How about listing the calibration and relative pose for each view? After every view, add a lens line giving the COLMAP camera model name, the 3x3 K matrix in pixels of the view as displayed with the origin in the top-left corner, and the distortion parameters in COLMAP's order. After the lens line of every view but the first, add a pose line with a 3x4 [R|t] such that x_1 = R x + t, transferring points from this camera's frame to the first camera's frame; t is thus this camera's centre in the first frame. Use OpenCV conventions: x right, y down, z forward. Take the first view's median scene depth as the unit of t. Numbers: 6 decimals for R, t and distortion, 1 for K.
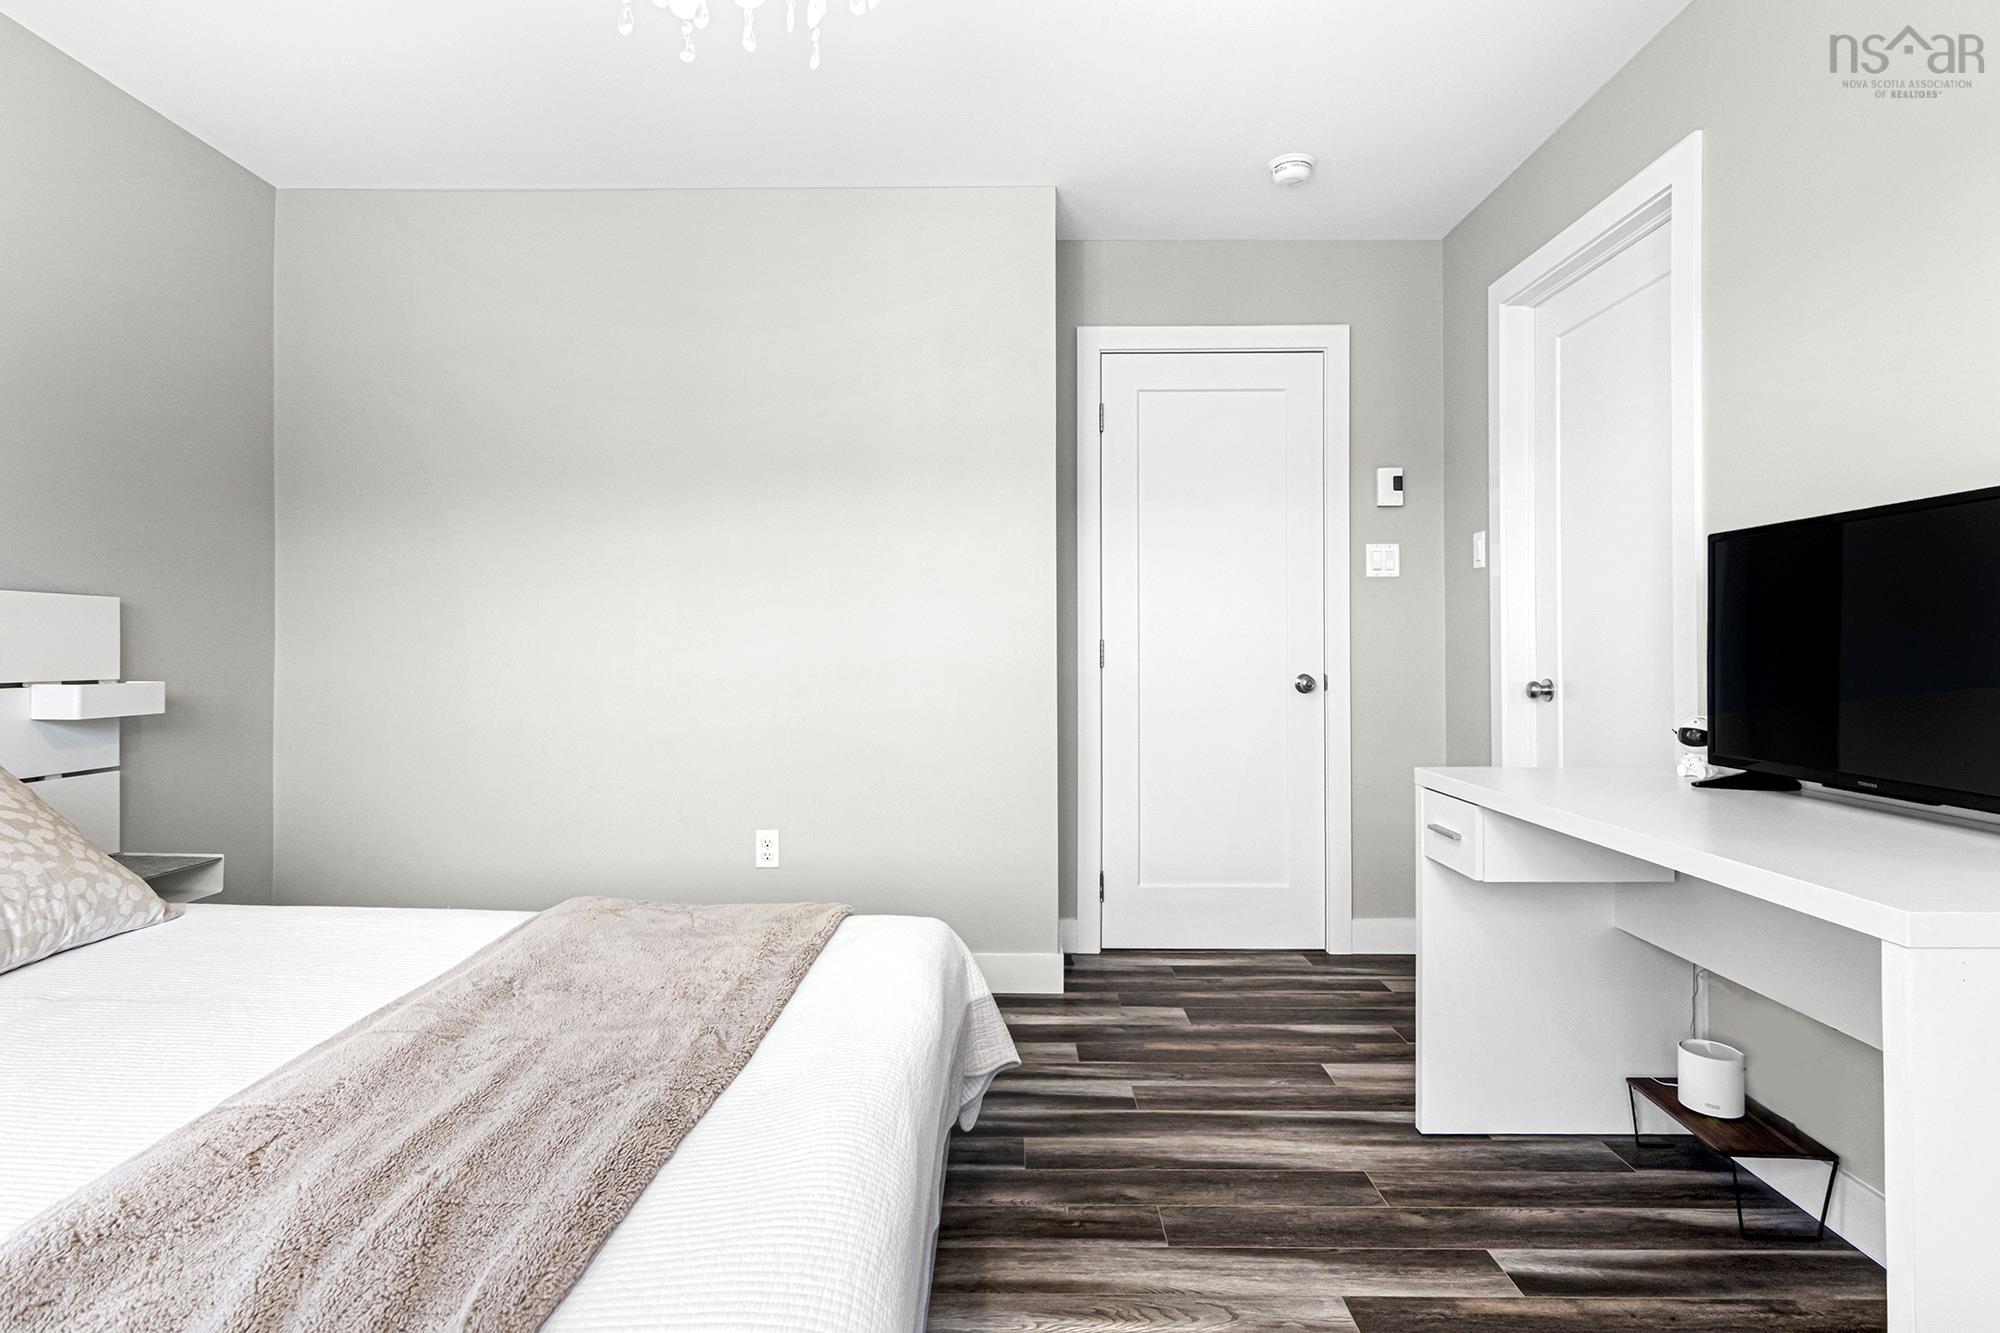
lens RADIAL K [[969.2, 0, 989.7], [0, 969.2, 658.4], [0, 0, 1]] dist [-0.005371, -0.000622]
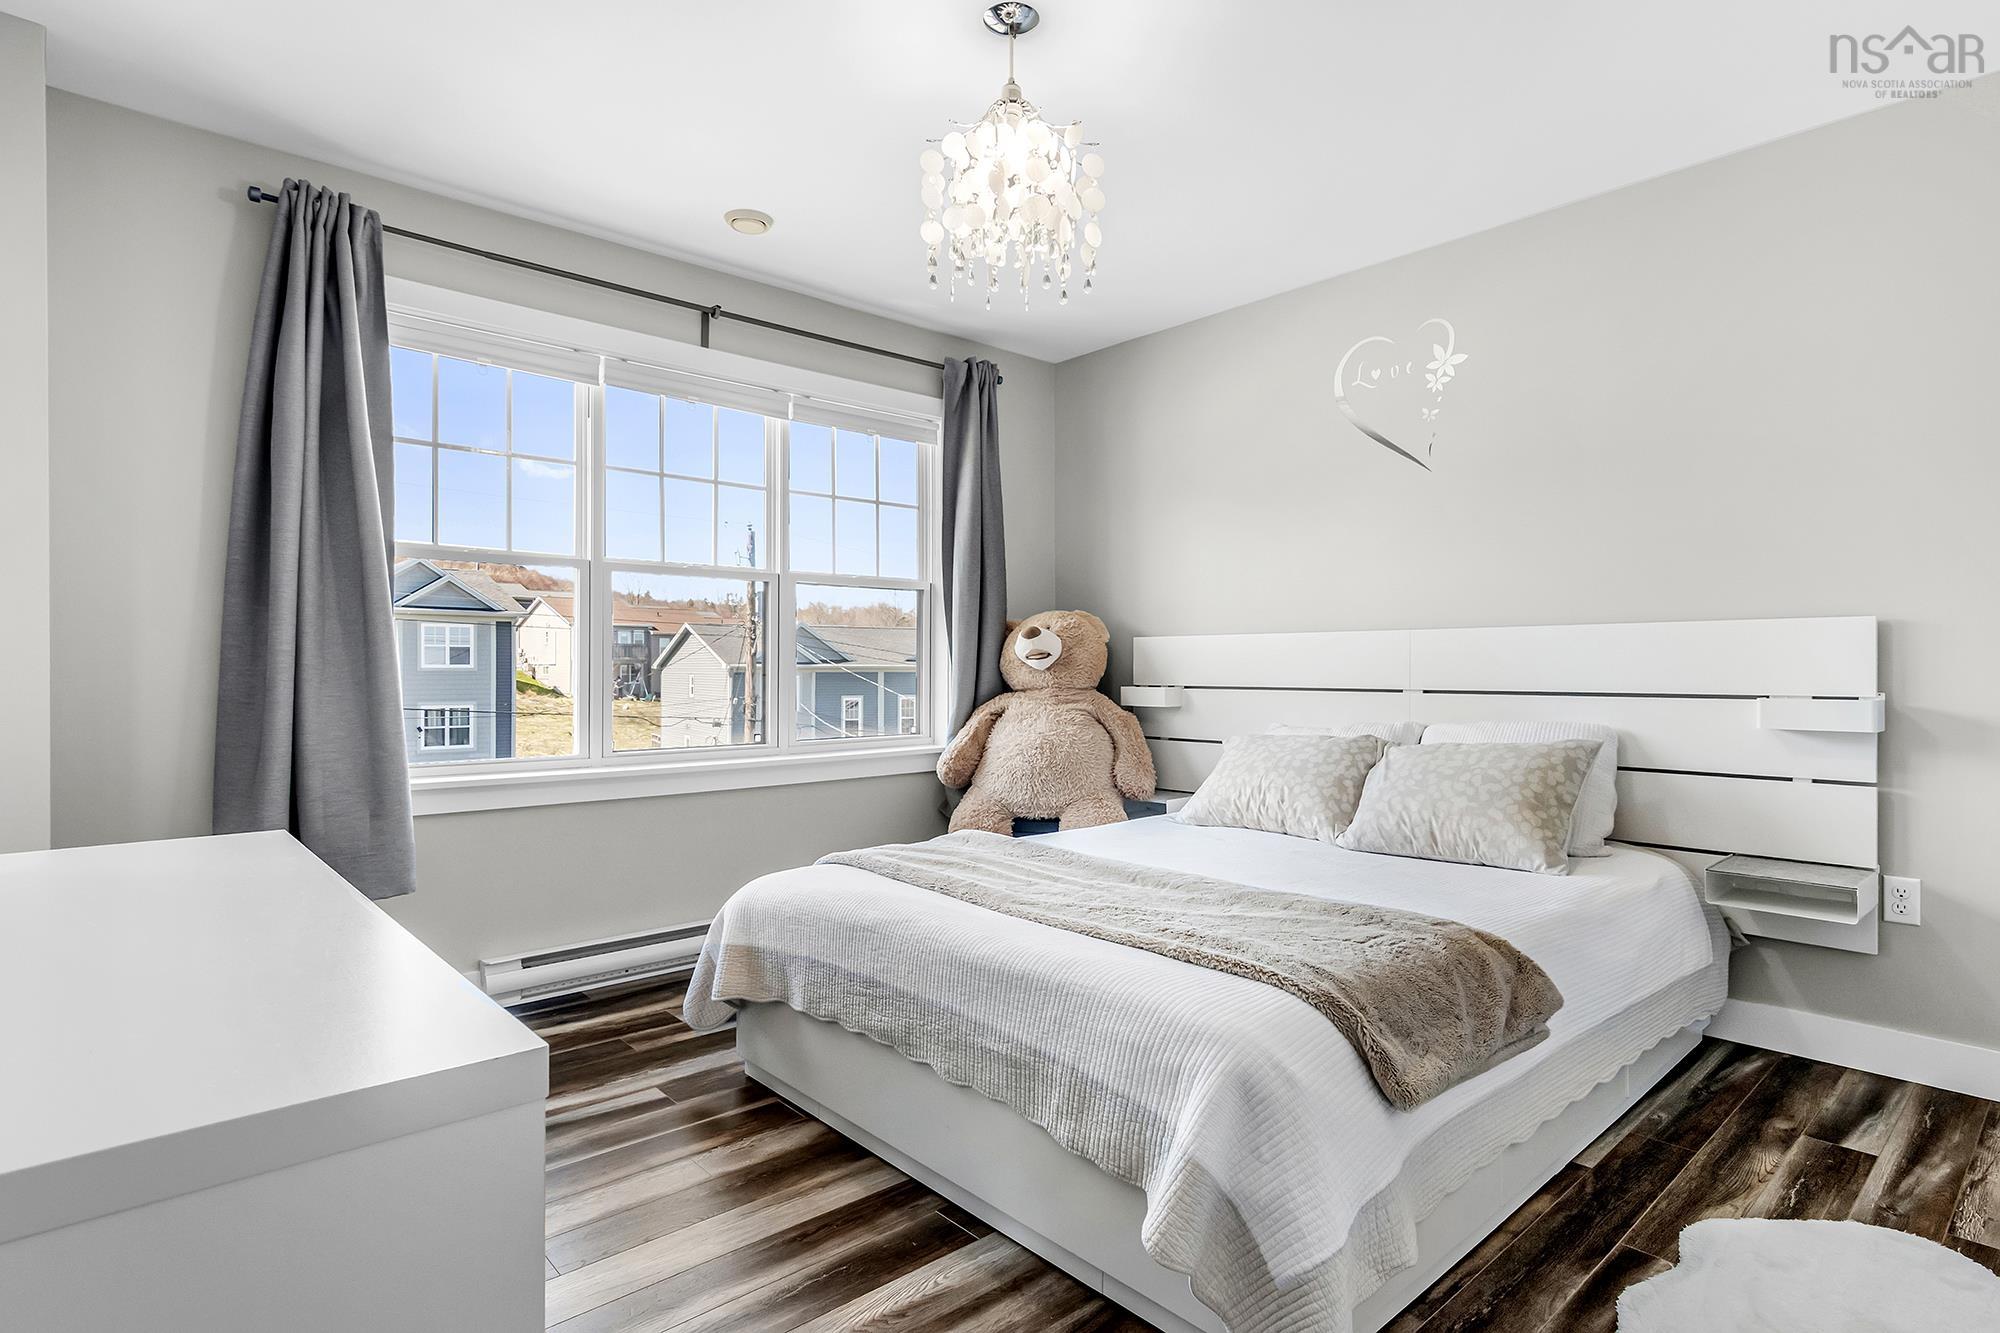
lens RADIAL K [[969.2, 0, 991.0], [0, 969.2, 661.3], [0, 0, 1]] dist [-0.005371, -0.000622]
pose [[-0.754440, -0.000885, -0.656368, 0.462315], [0.000326, 0.999998, -0.001722, -0.013838], [0.656369, -0.001513, -0.754439, 1.158111]]
